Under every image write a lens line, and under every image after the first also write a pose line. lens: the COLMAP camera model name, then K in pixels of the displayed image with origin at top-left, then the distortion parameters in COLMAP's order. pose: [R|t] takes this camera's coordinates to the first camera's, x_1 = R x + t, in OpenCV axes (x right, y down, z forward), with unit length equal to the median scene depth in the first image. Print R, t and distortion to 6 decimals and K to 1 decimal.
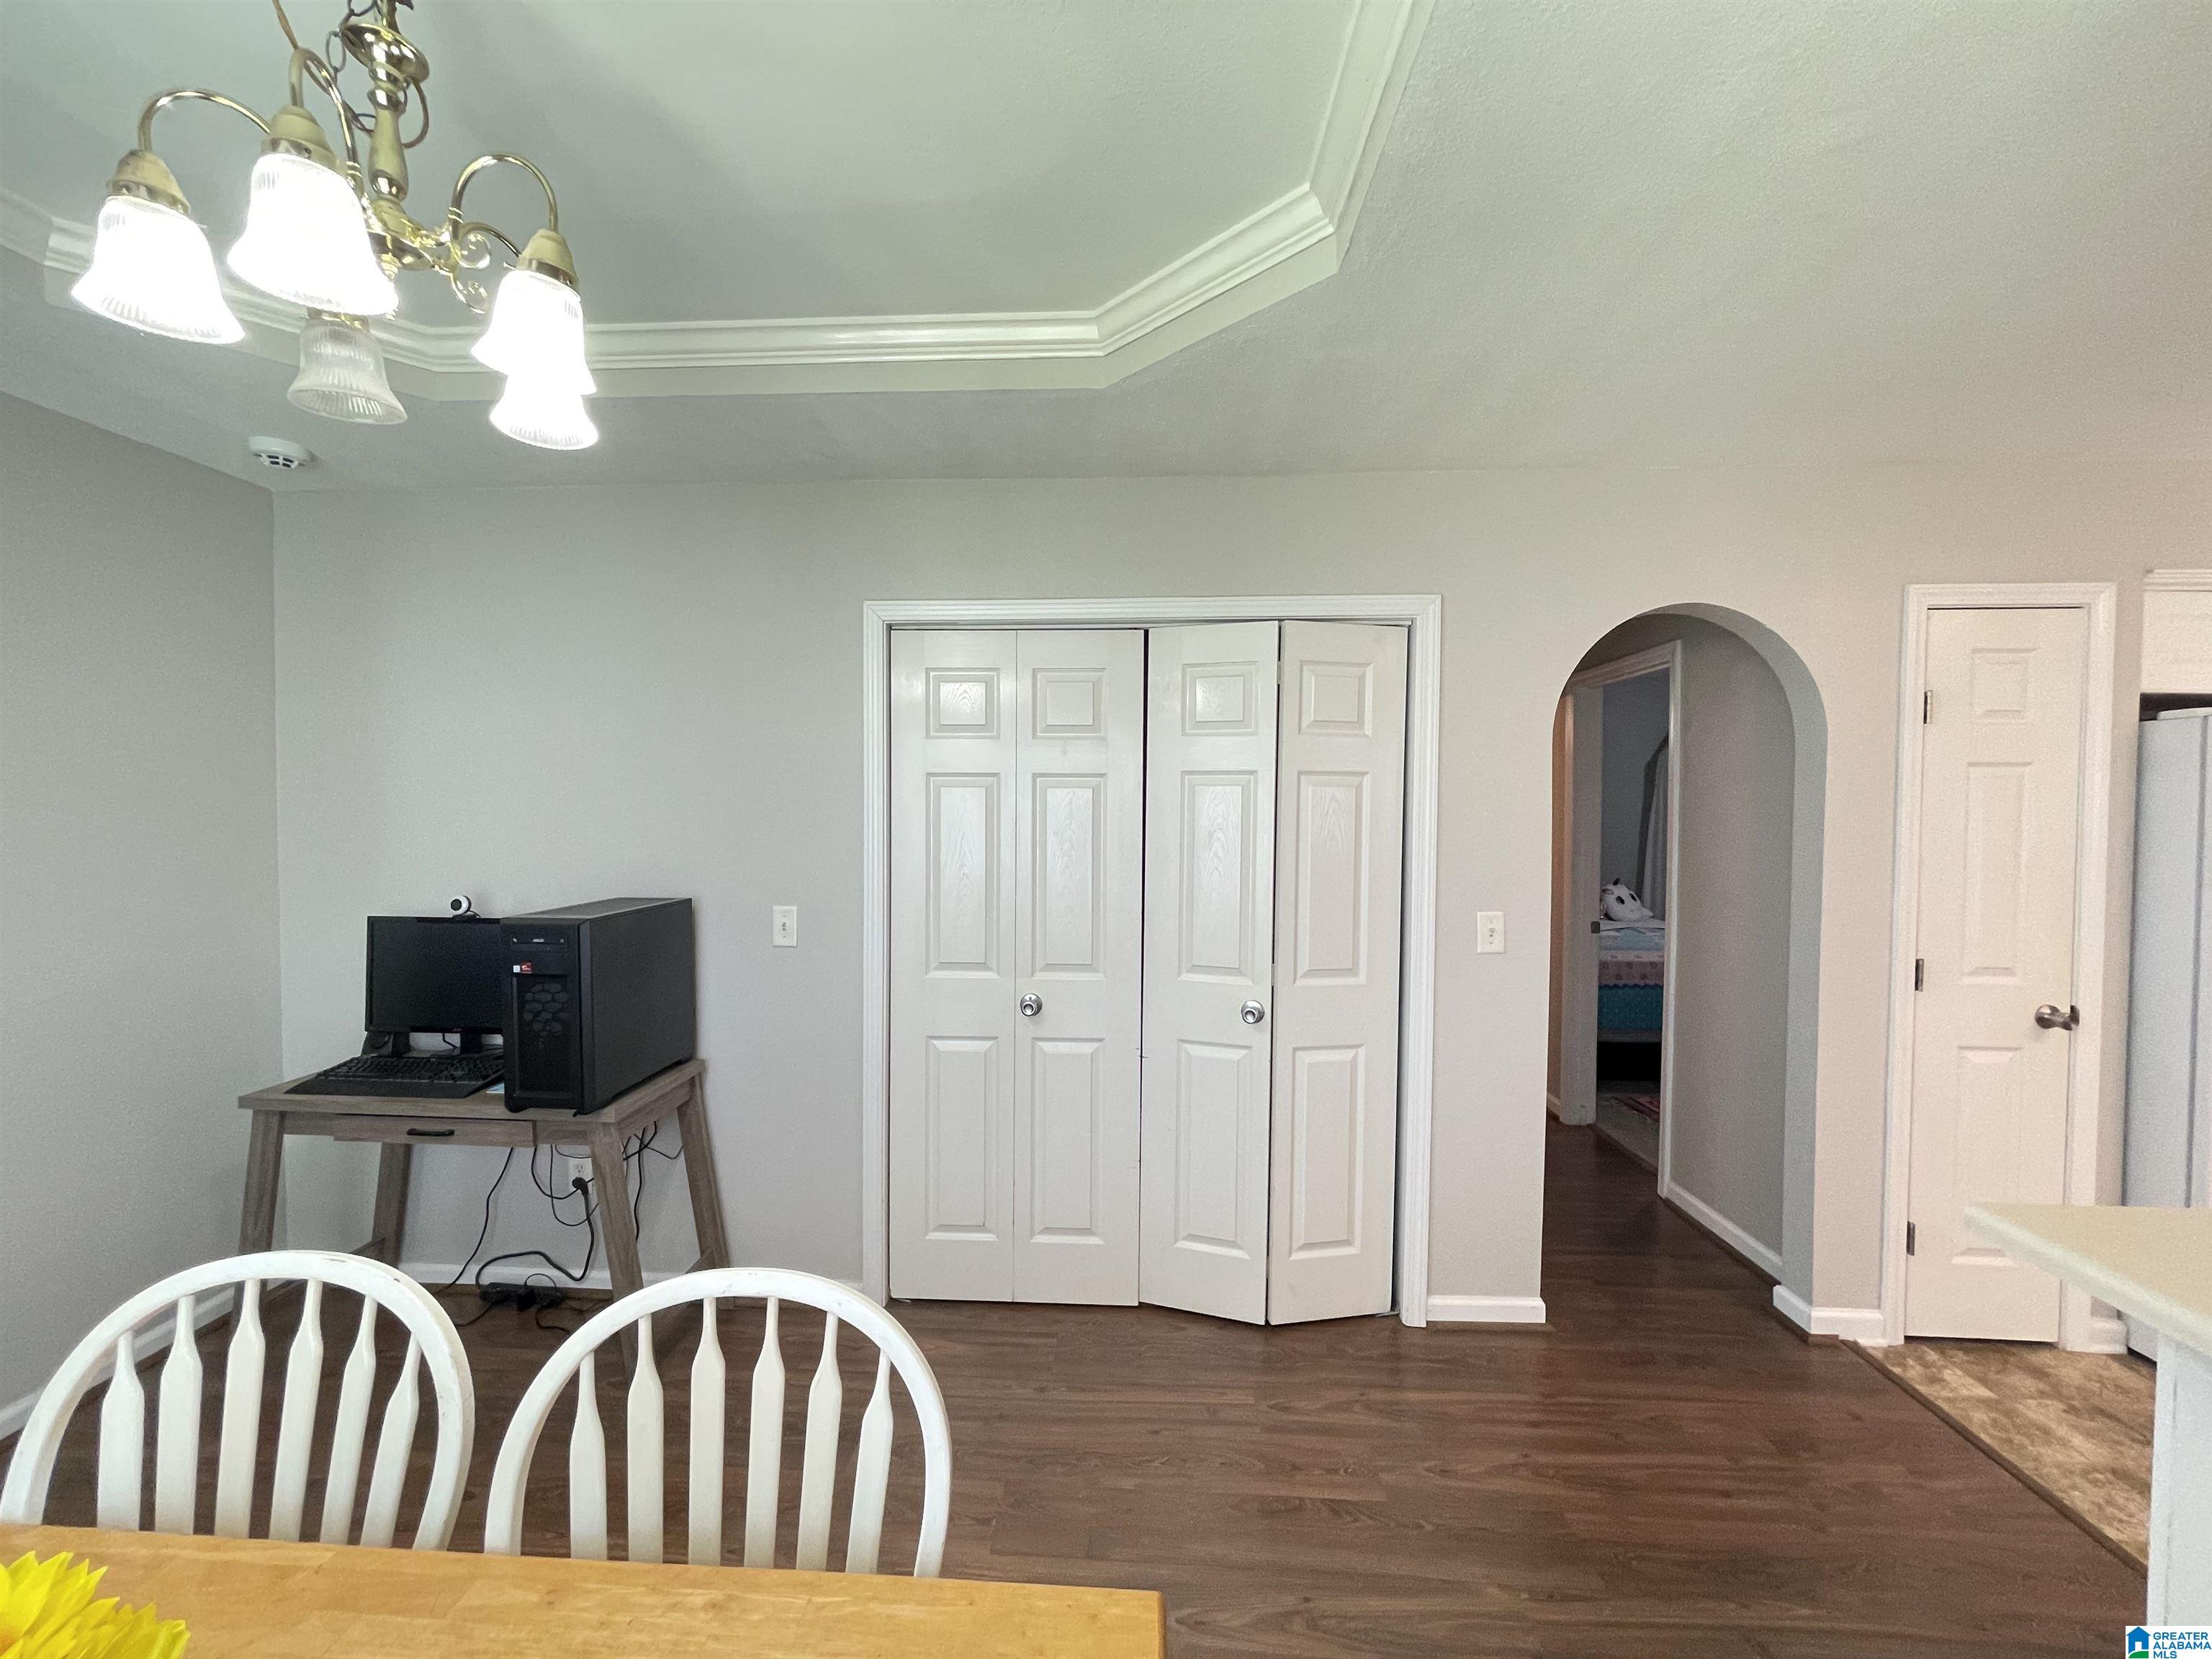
lens RADIAL K [[897.6, 0, 1099.0], [0, 897.6, 826.5], [0, 0, 1]] dist [-0.005870, 0.002575]
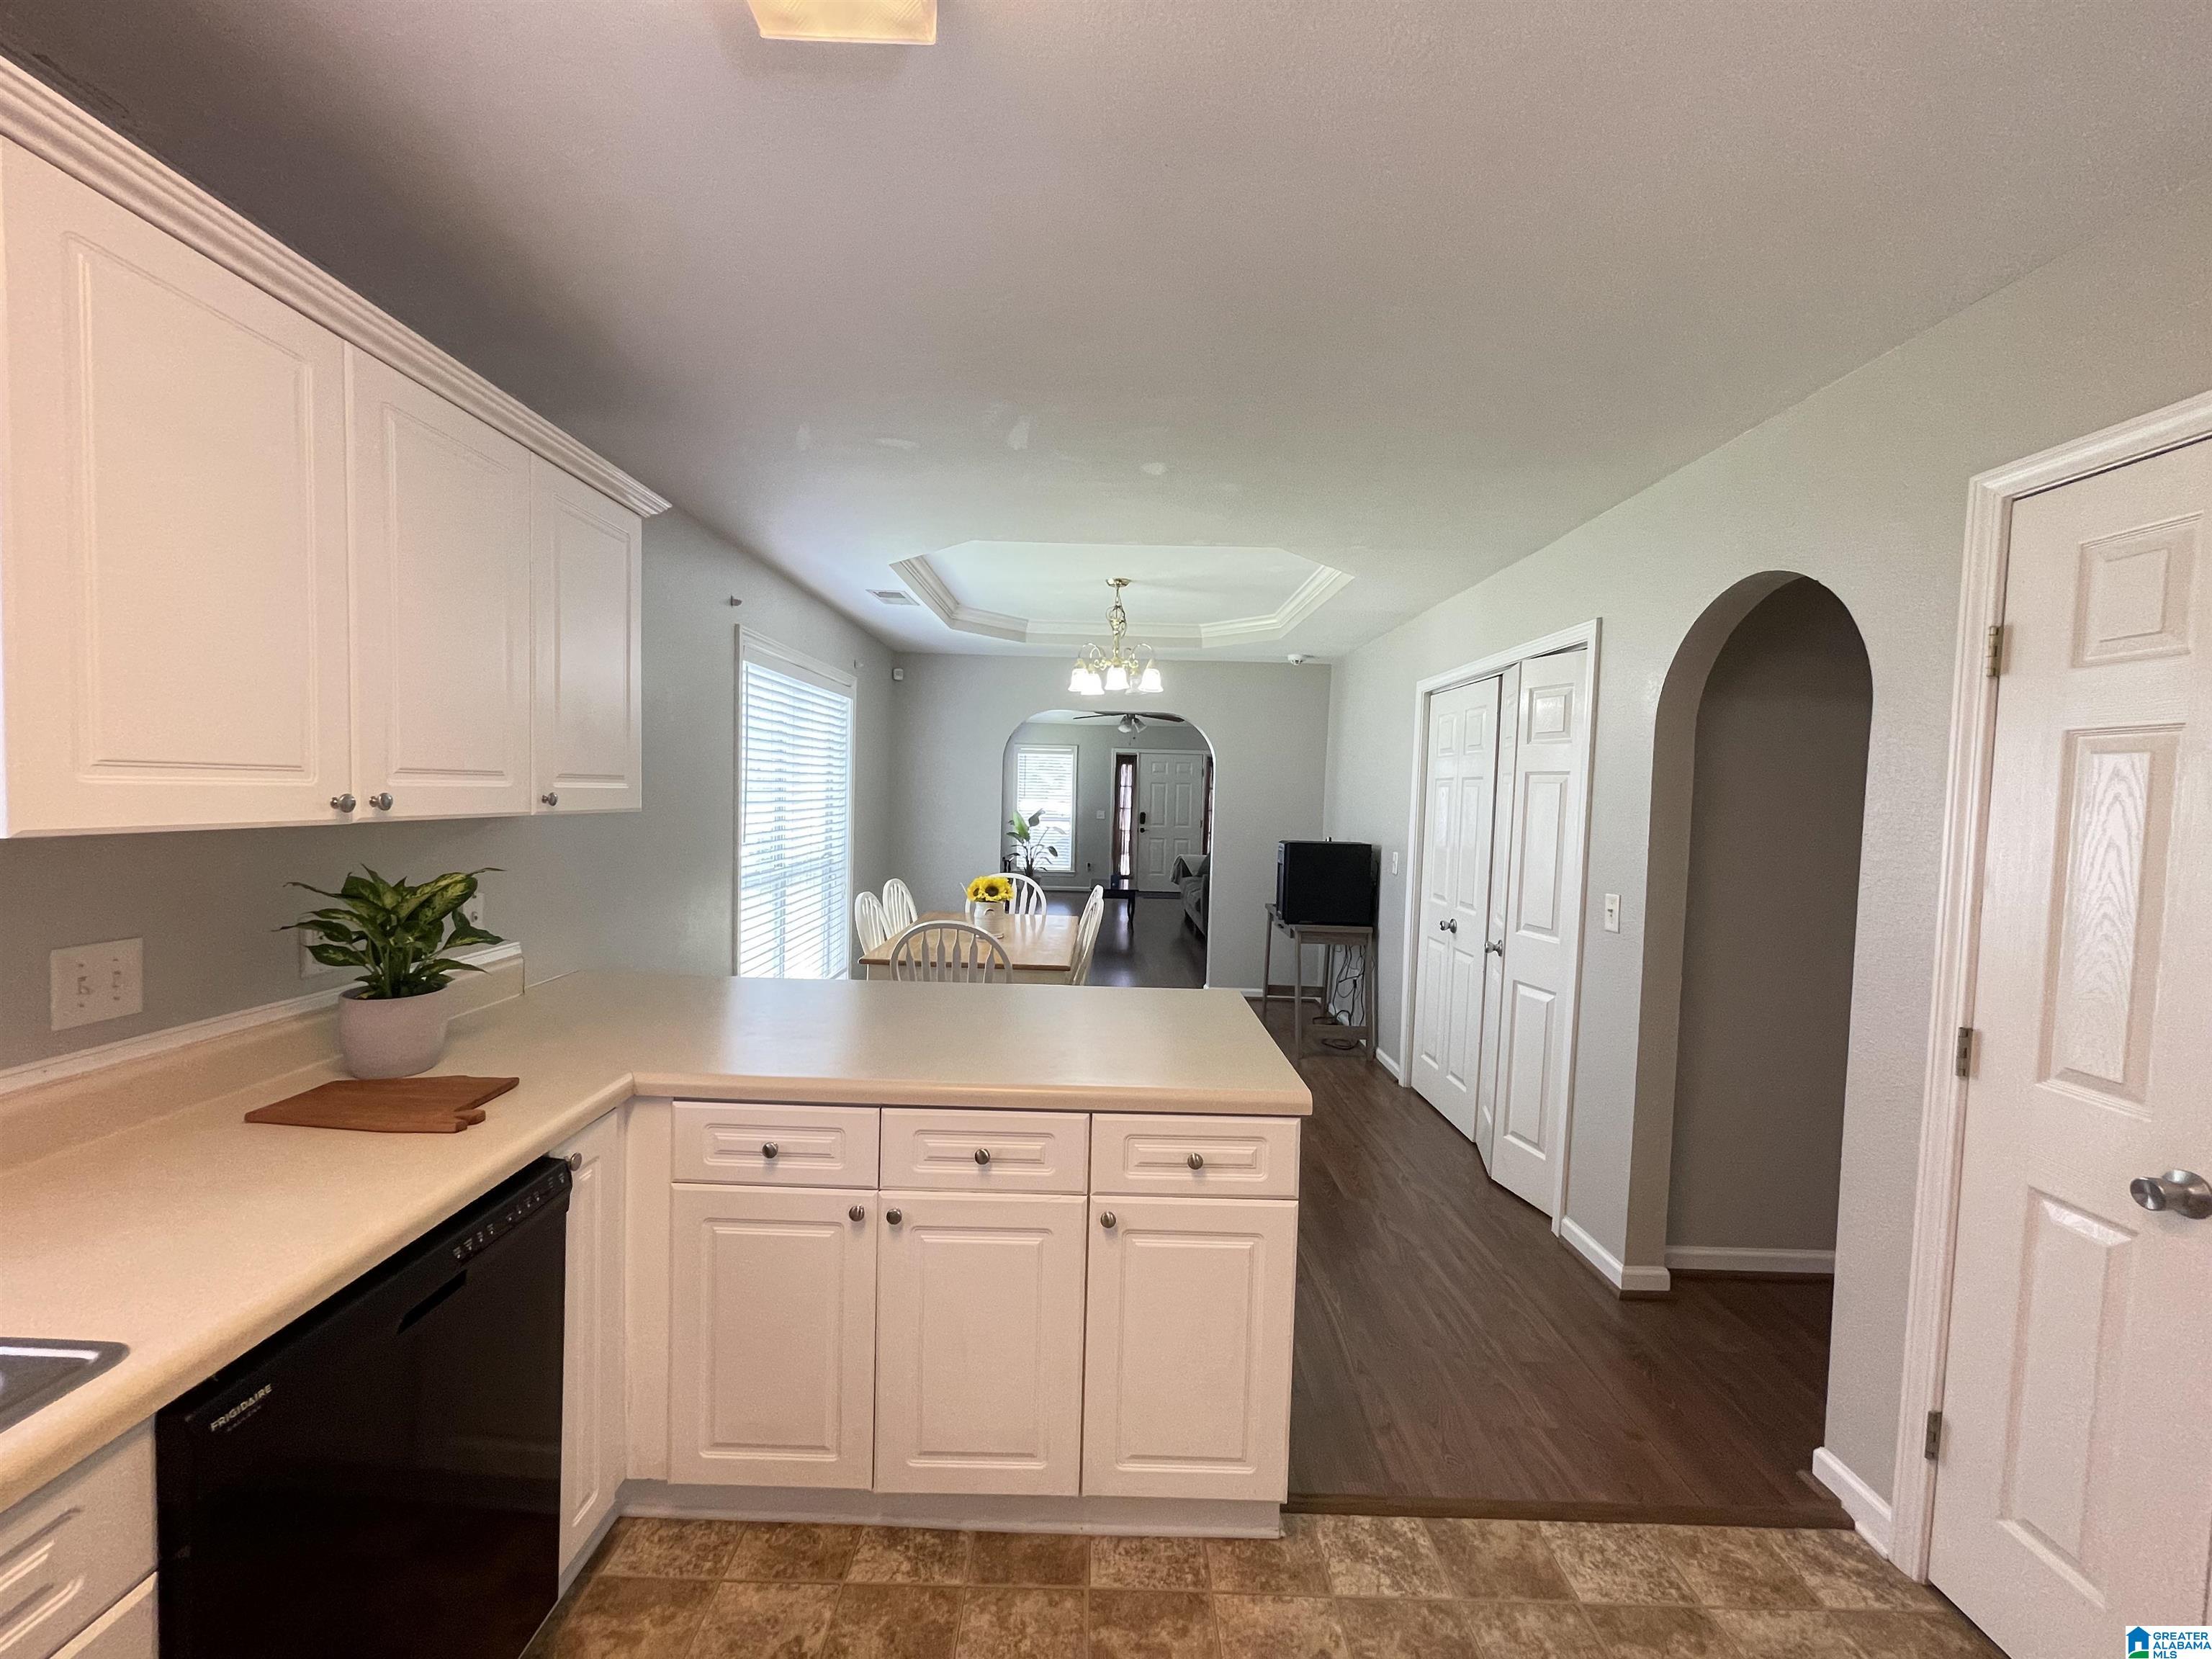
lens RADIAL K [[897.6, 0, 1095.5], [0, 897.6, 832.1], [0, 0, 1]] dist [-0.005870, 0.002575]
pose [[0.046658, 0.038236, -0.998179, 1.697889], [-0.043804, 0.998384, 0.036196, 0.007771], [0.997950, 0.042035, 0.048258, 0.347808]]
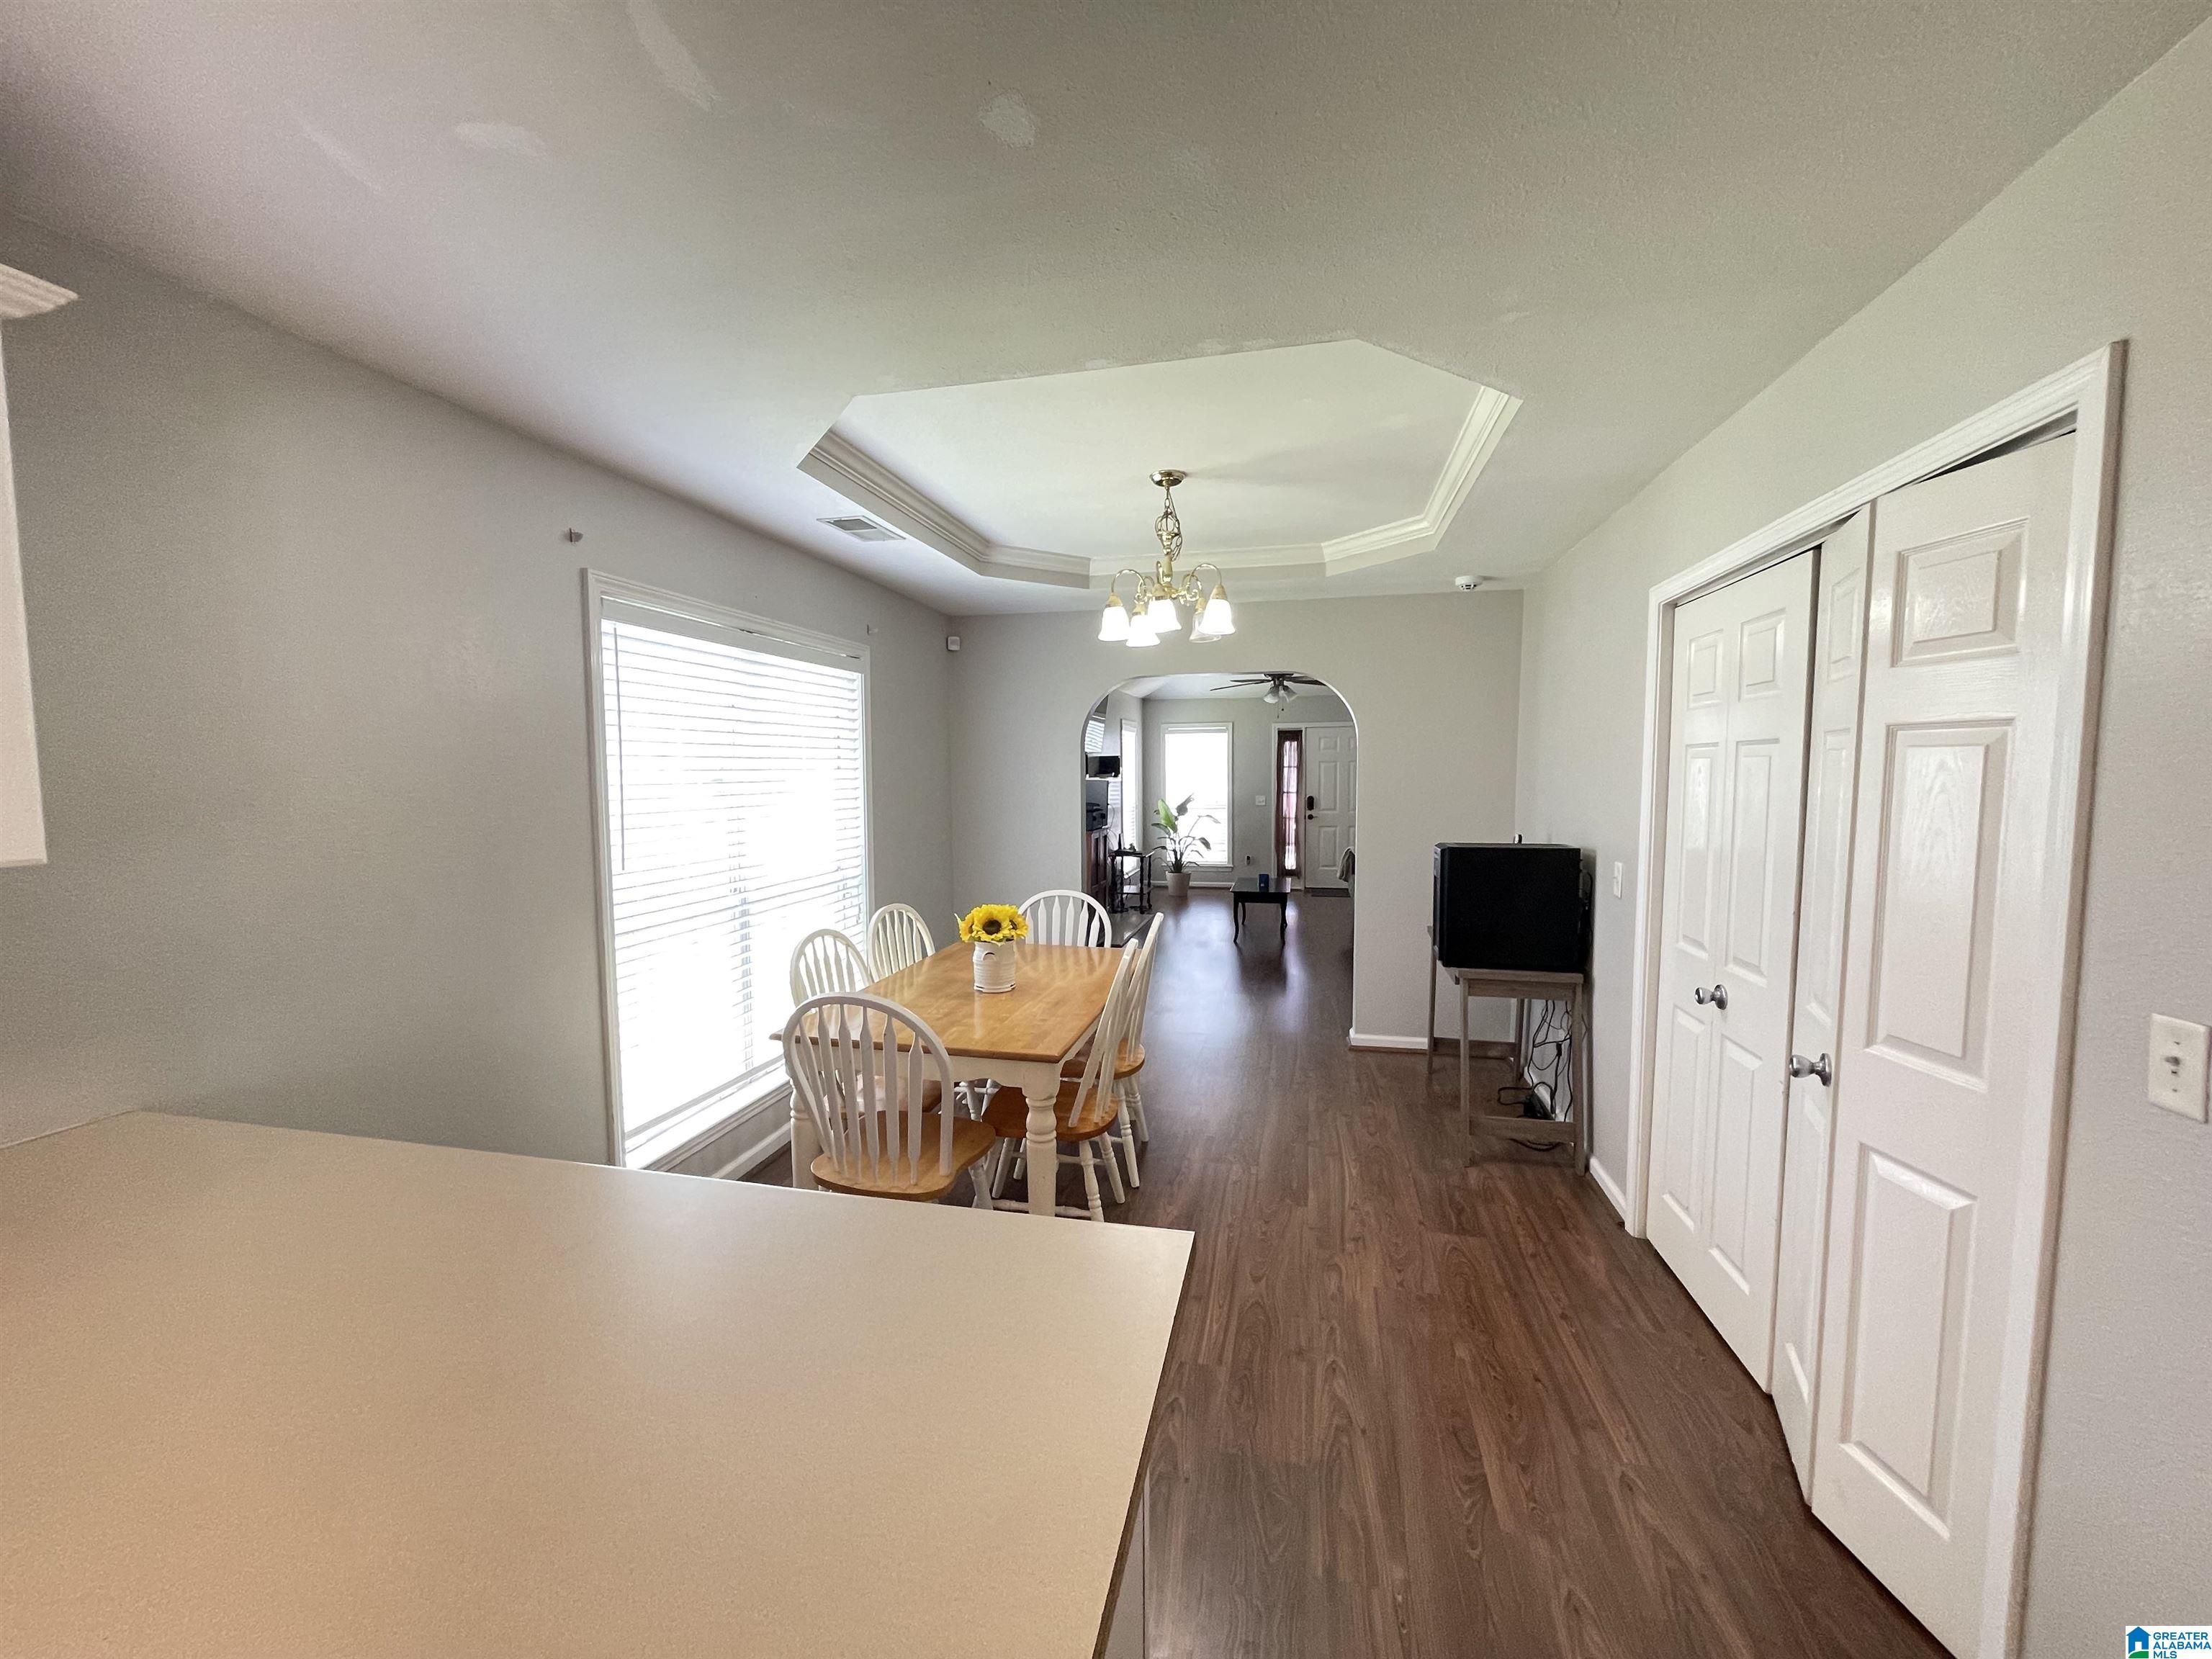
lens RADIAL K [[897.6, 0, 1092.4], [0, 897.6, 834.0], [0, 0, 1]] dist [-0.005870, 0.002575]
pose [[-0.180465, 0.060791, -0.981701, 1.082006], [-0.012728, 0.997860, 0.064131, -0.019612], [0.983499, 0.024068, -0.179305, 0.622811]]
